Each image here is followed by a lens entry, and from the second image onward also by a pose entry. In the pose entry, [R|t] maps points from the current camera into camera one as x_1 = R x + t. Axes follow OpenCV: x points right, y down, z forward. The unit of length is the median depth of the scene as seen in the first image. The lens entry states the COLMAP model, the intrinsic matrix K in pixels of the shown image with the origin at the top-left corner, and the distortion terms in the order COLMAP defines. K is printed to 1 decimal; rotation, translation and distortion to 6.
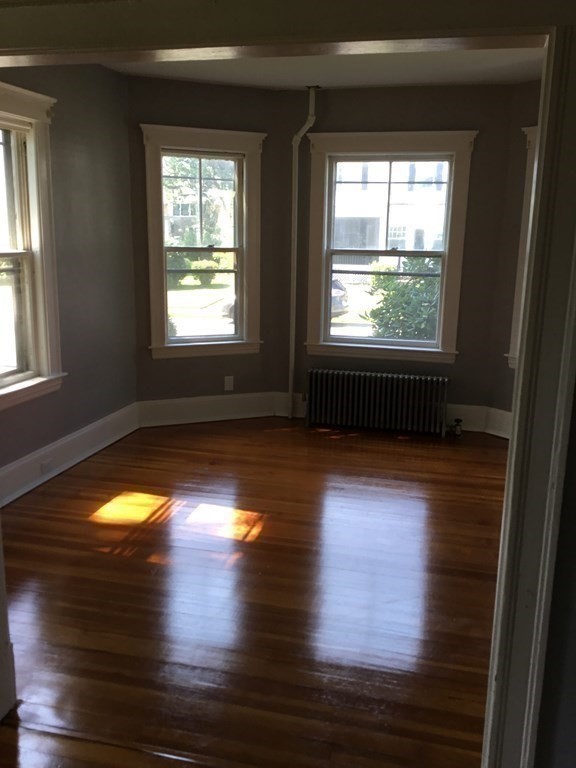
lens RADIAL K [[692.9, 0, 288.0], [0, 692.9, 384.0], [0, 0, 1]] dist [0.130117, -0.288214]
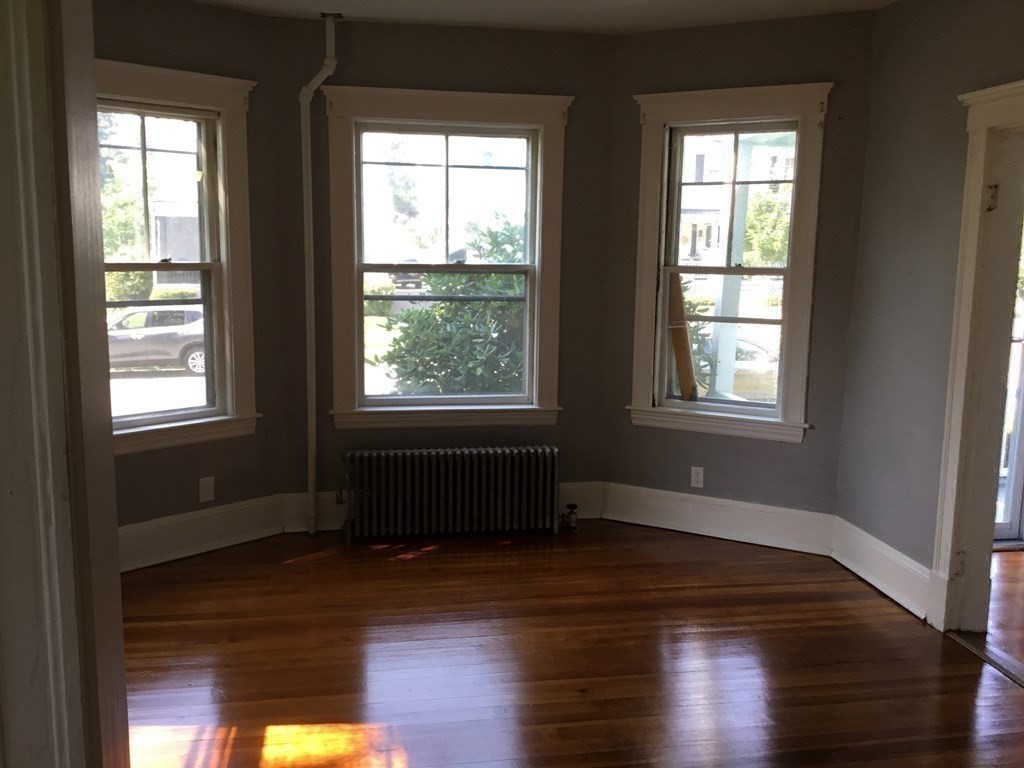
lens RADIAL K [[923.9, 0, 512.0], [0, 923.9, 384.0], [0, 0, 1]] dist [0.130117, -0.288214]
pose [[0.915234, -0.067637, 0.397204, -0.167165], [0.091283, 0.994984, -0.040905, -0.036099], [-0.392445, 0.073696, 0.916818, 0.168552]]
